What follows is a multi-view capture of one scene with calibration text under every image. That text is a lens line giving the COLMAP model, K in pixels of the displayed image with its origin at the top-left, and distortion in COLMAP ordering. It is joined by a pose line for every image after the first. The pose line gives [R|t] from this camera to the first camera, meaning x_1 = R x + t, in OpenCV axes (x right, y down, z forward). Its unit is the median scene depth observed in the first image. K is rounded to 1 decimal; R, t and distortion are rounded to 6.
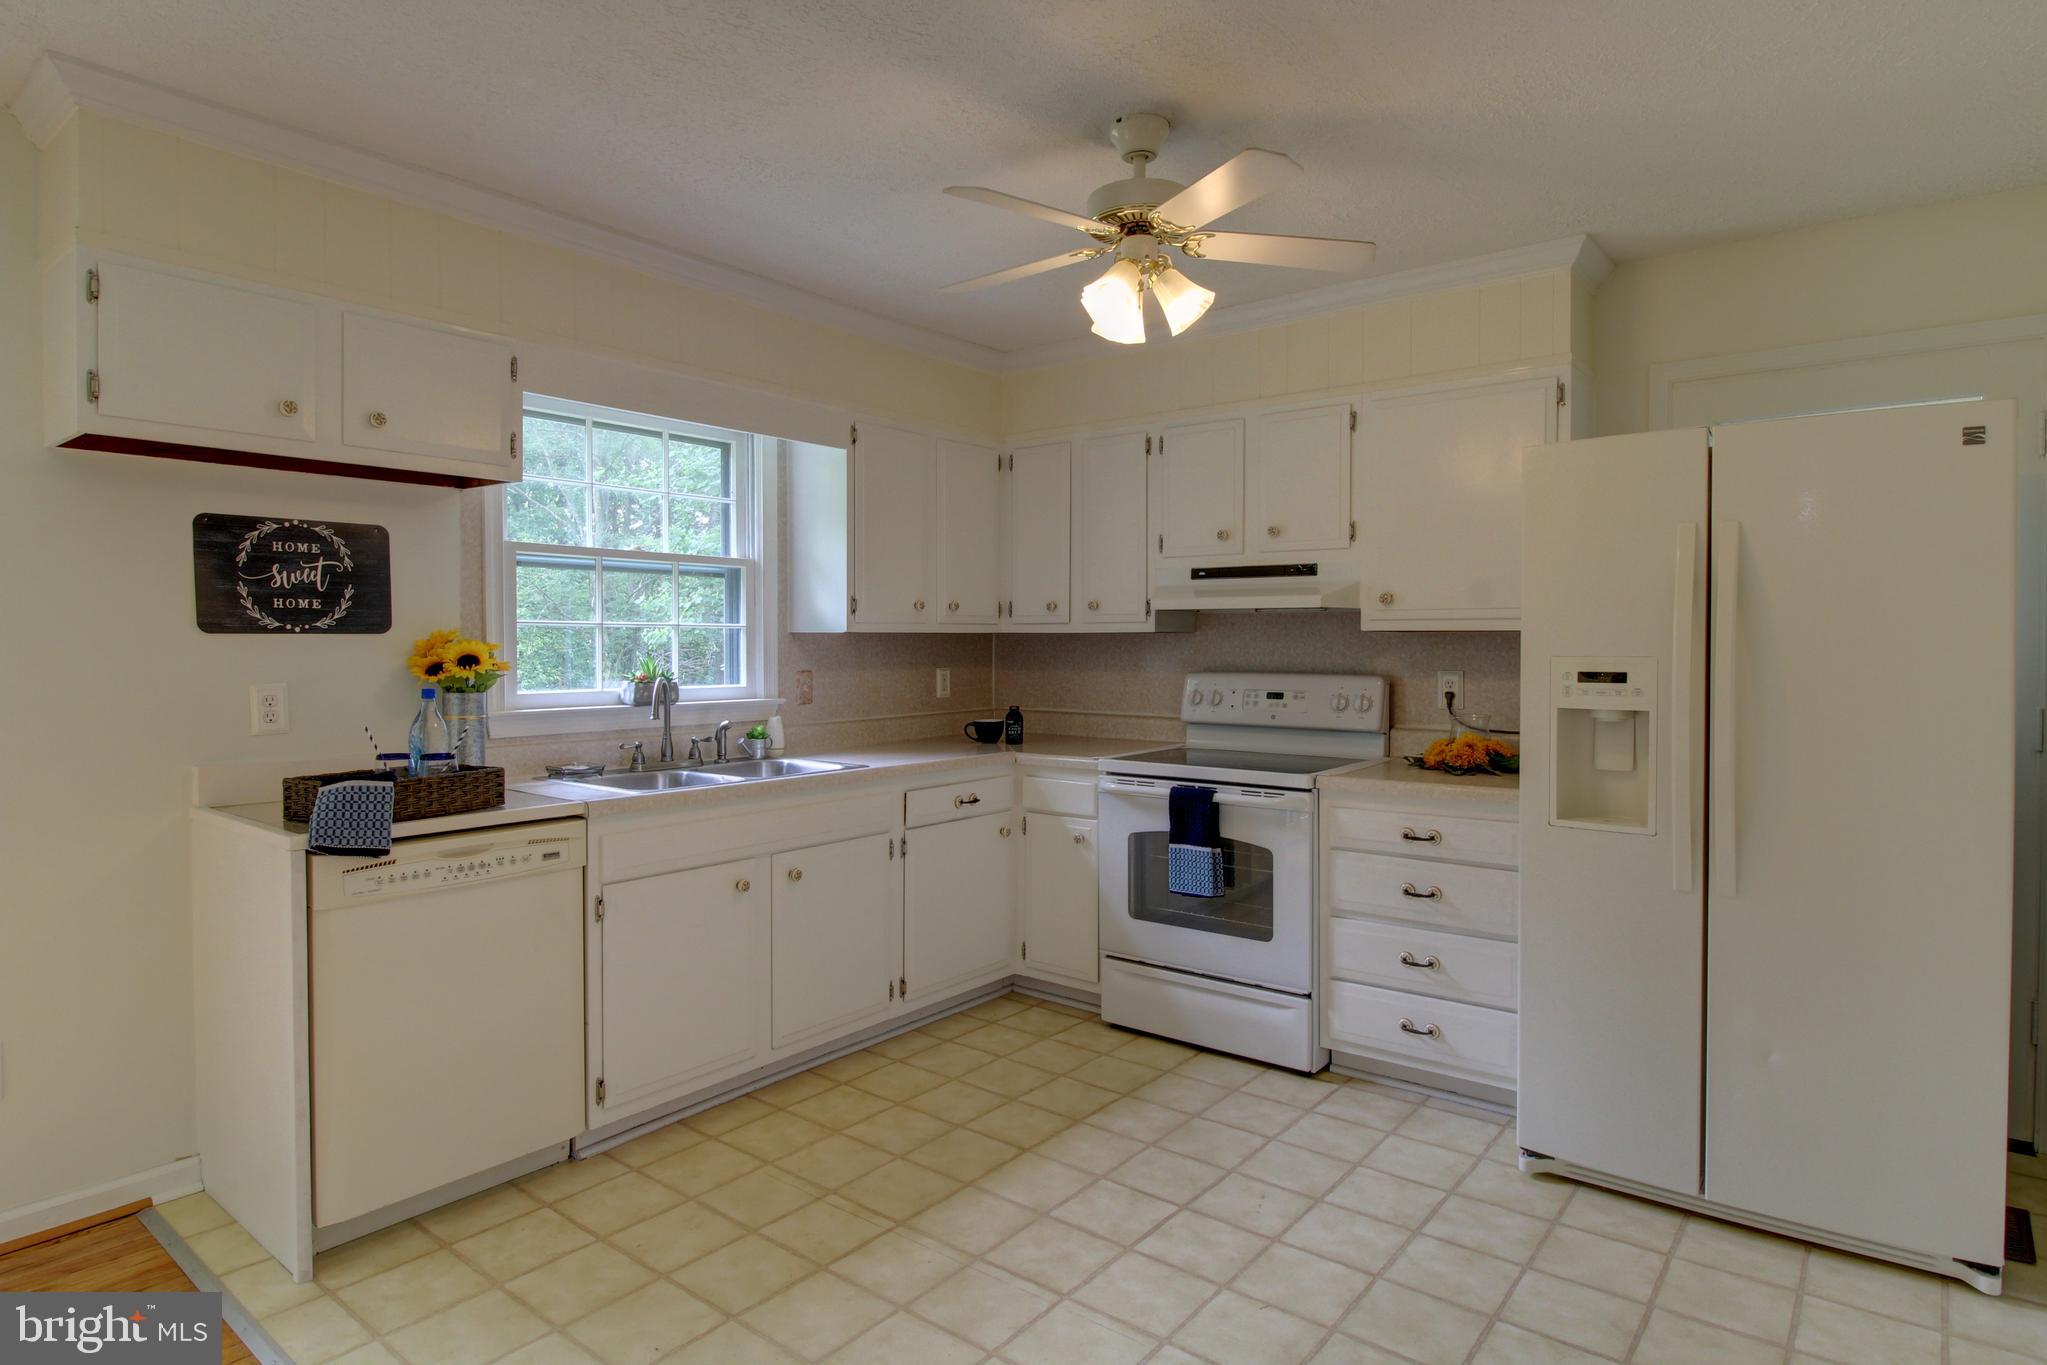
lens RADIAL K [[1125.7, 0, 1029.1], [0, 1125.7, 652.3], [0, 0, 1]] dist [-0.000299, -0.001104]
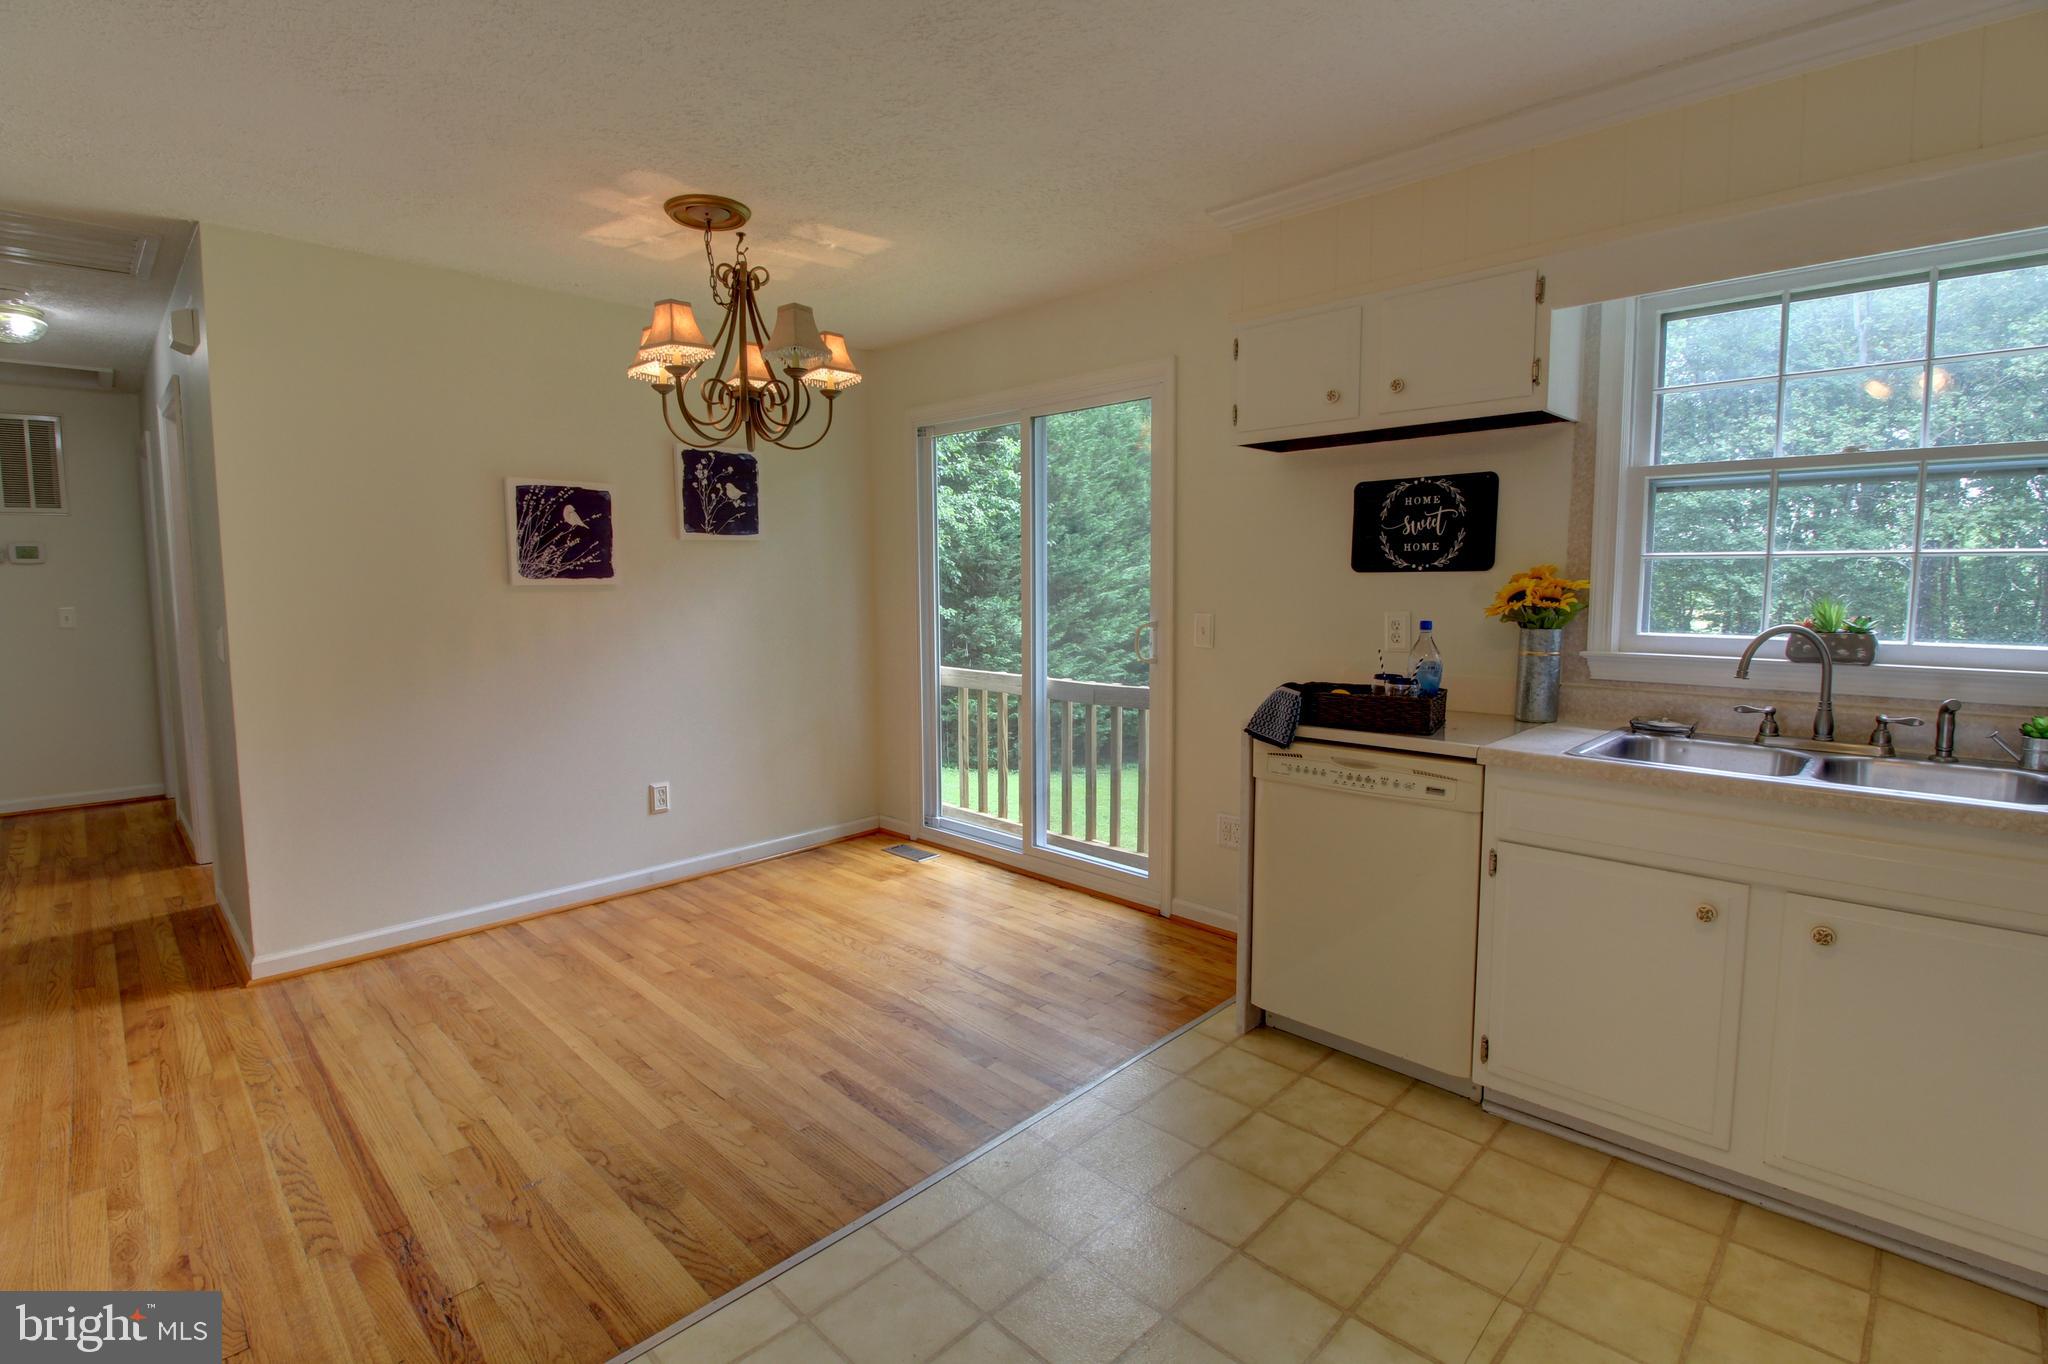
lens RADIAL K [[941.1, 0, 1018.5], [0, 941.1, 671.3], [0, 0, 1]] dist [-0.024126, -0.001013]
pose [[-0.119470, 0.091959, -0.988570, 0.412872], [-0.006019, 0.995616, 0.093342, -0.001343], [0.992820, 0.017102, -0.118393, 0.687433]]
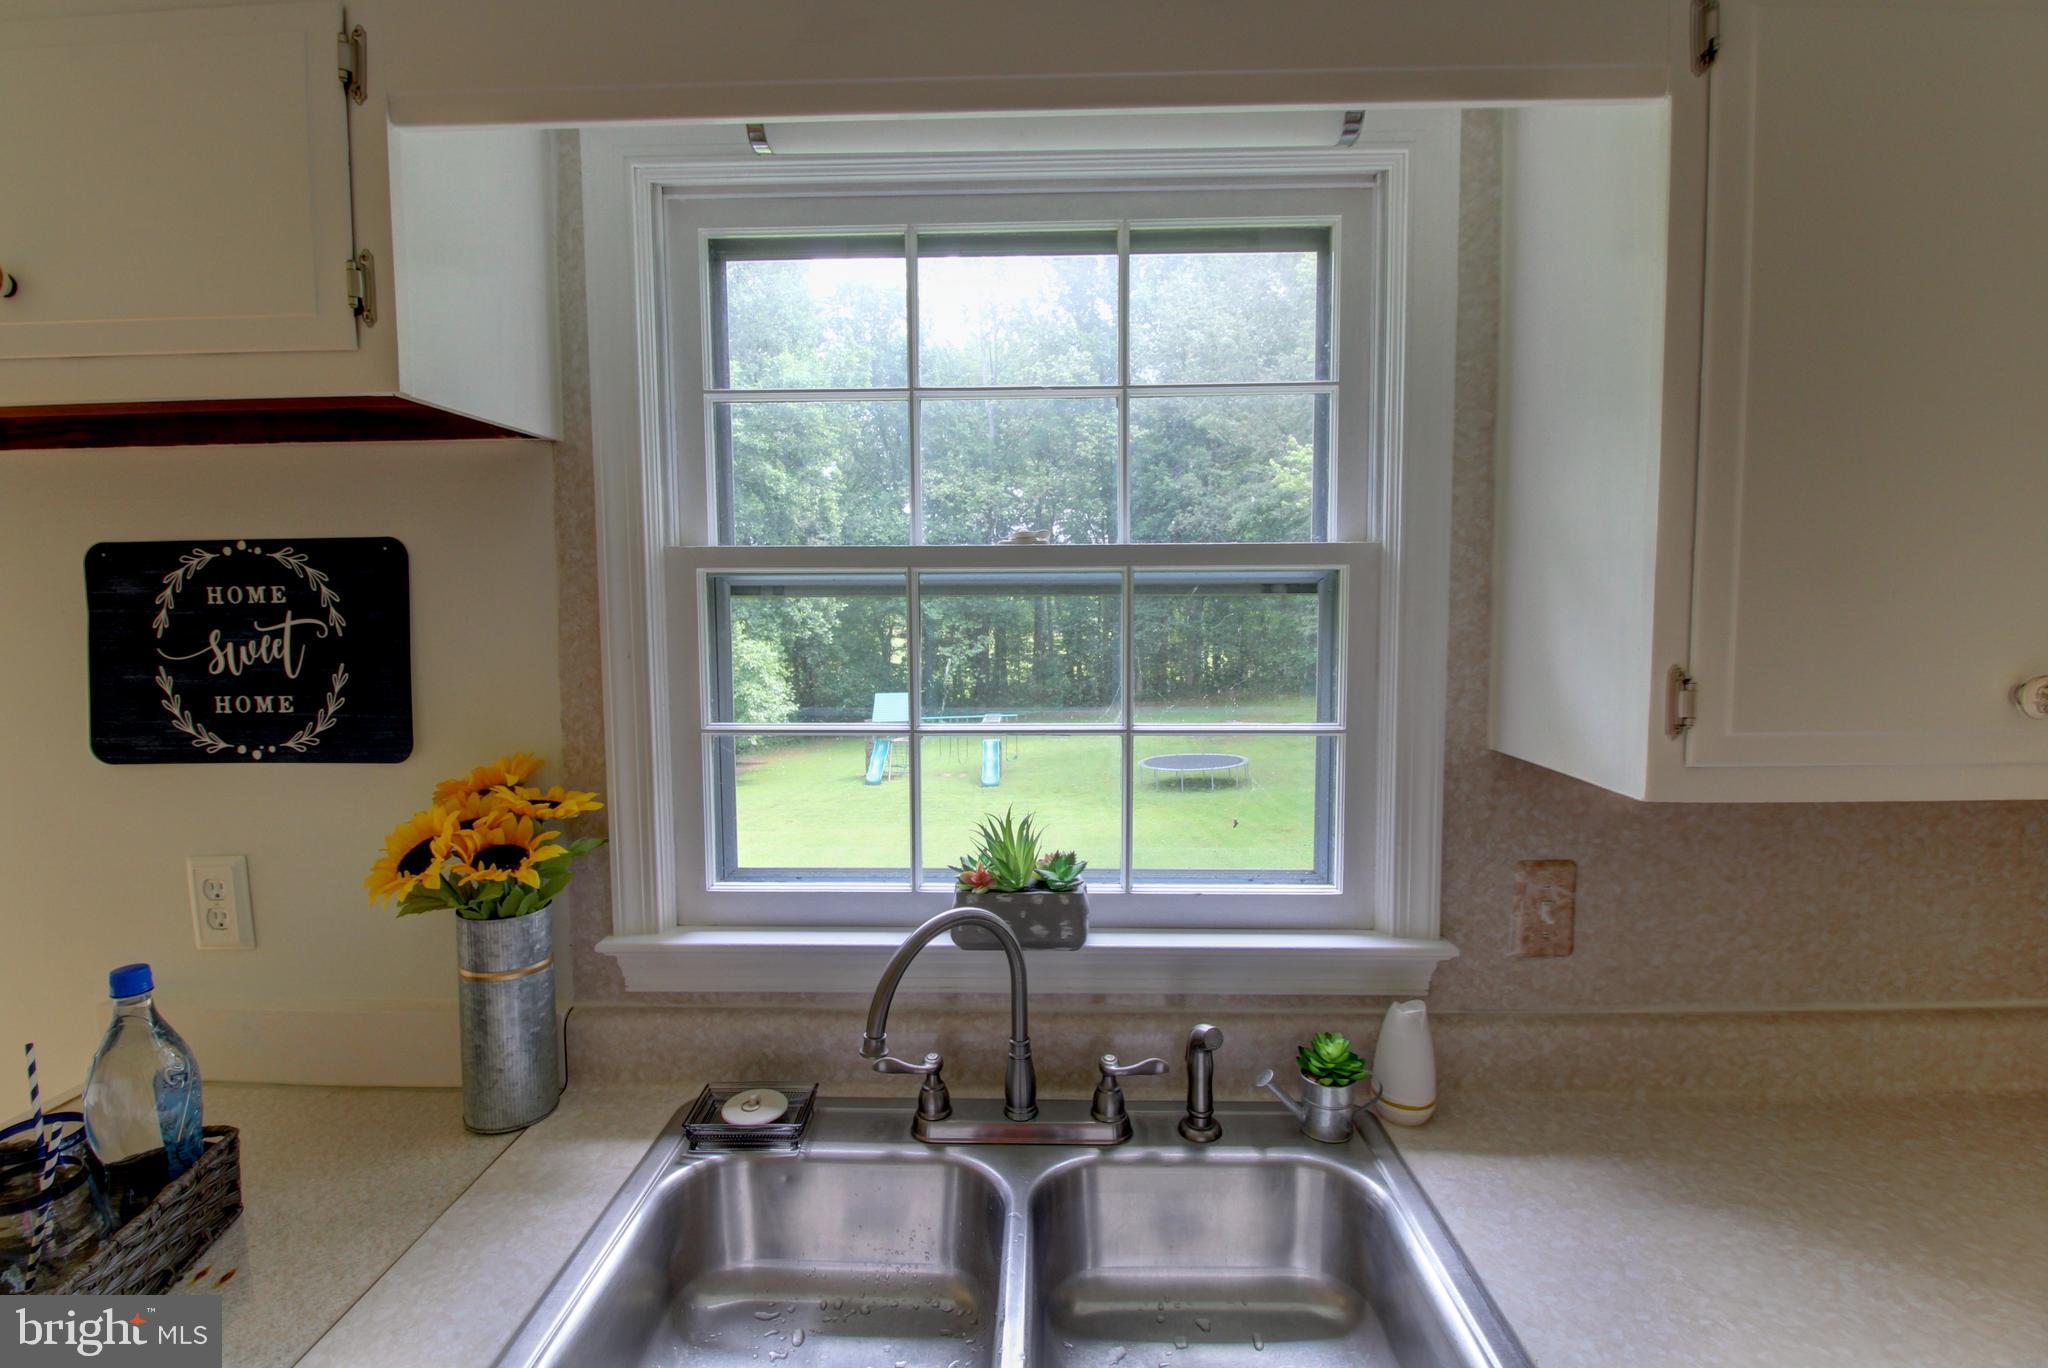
lens RADIAL K [[941.1, 0, 1018.5], [0, 941.1, 673.3], [0, 0, 1]] dist [-0.024126, -0.001013]
pose [[0.596229, 0.057750, -0.800735, -0.104471], [-0.002385, 0.997532, 0.070167, -0.087701], [0.802811, -0.039926, 0.594895, 1.025531]]
